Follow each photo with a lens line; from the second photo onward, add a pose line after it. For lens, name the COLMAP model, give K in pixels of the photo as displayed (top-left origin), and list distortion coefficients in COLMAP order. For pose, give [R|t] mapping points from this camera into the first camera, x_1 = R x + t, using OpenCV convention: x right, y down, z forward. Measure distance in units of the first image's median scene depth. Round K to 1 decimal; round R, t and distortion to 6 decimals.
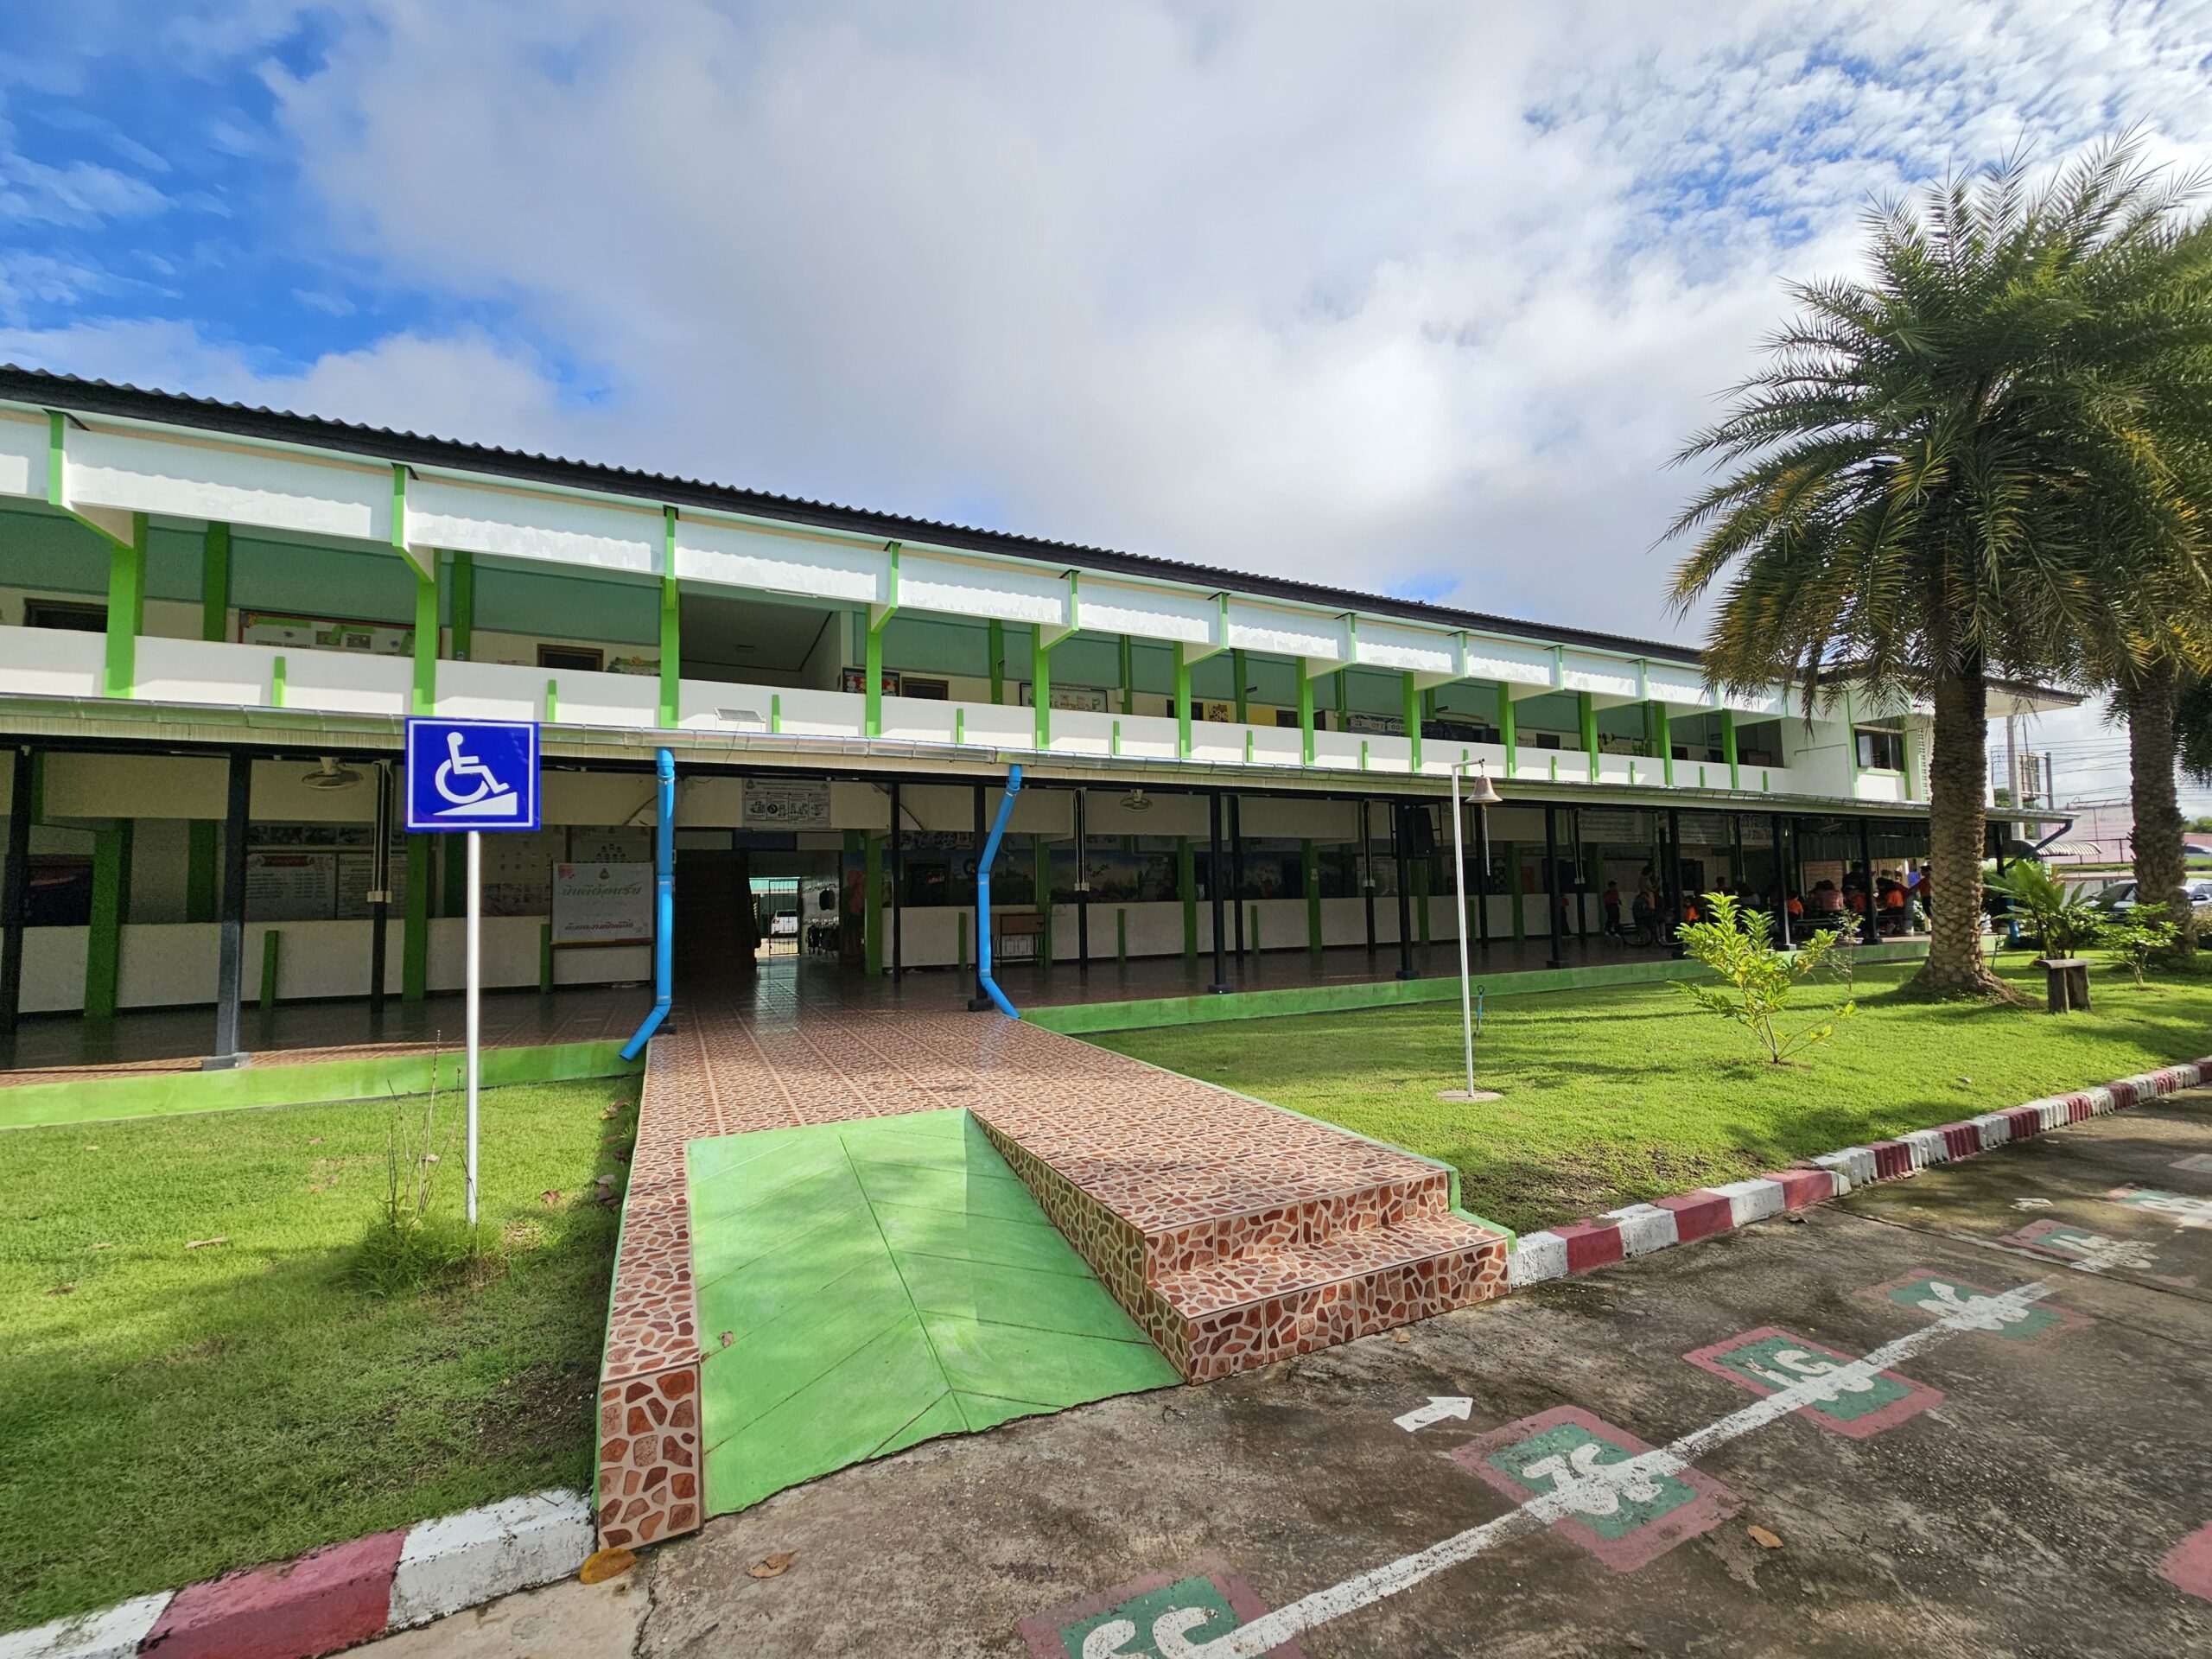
lens RADIAL K [[898.9, 0, 1119.4], [0, 898.9, 830.4], [0, 0, 1]] dist [-0.005393, 0.001715]
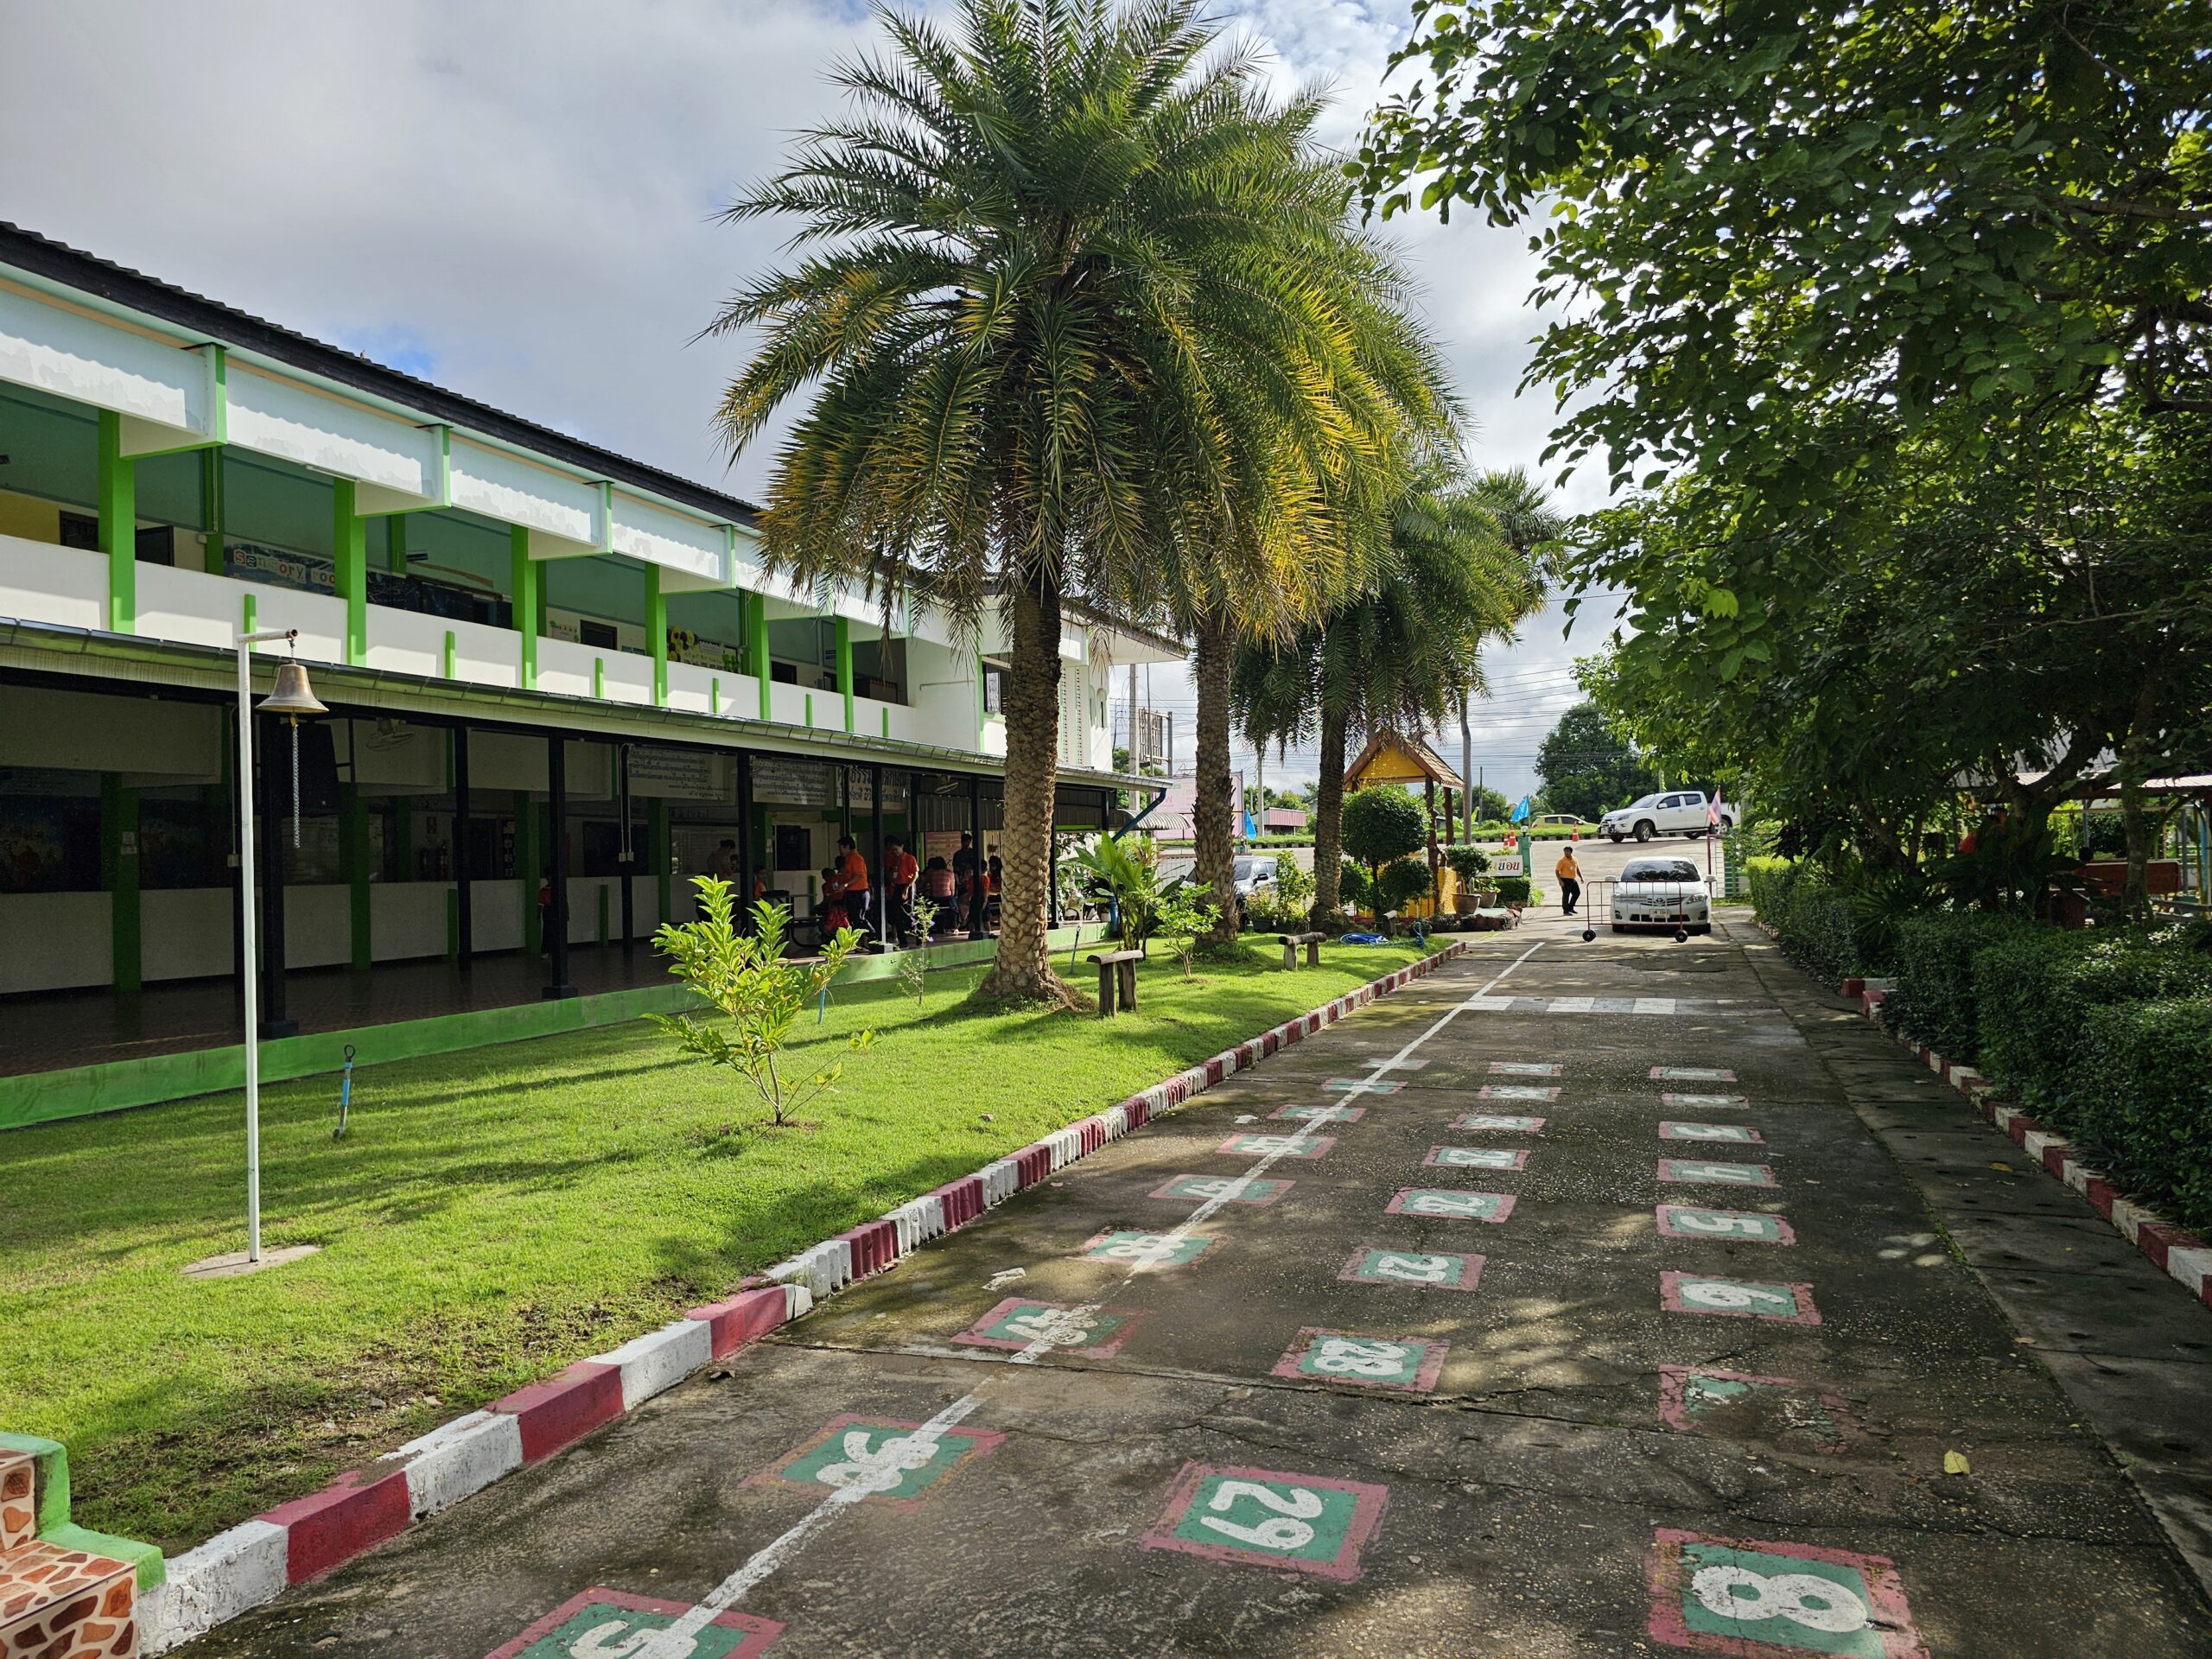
lens RADIAL K [[1474.4, 0, 1083.4], [0, 1474.4, 819.3], [0, 0, 1]] dist [0.051921, -0.049478]
pose [[0.733388, 0.020646, 0.679497, 0.117207], [-0.042071, 0.999001, 0.015054, -0.000219], [-0.678507, -0.039628, 0.733524, 0.019573]]
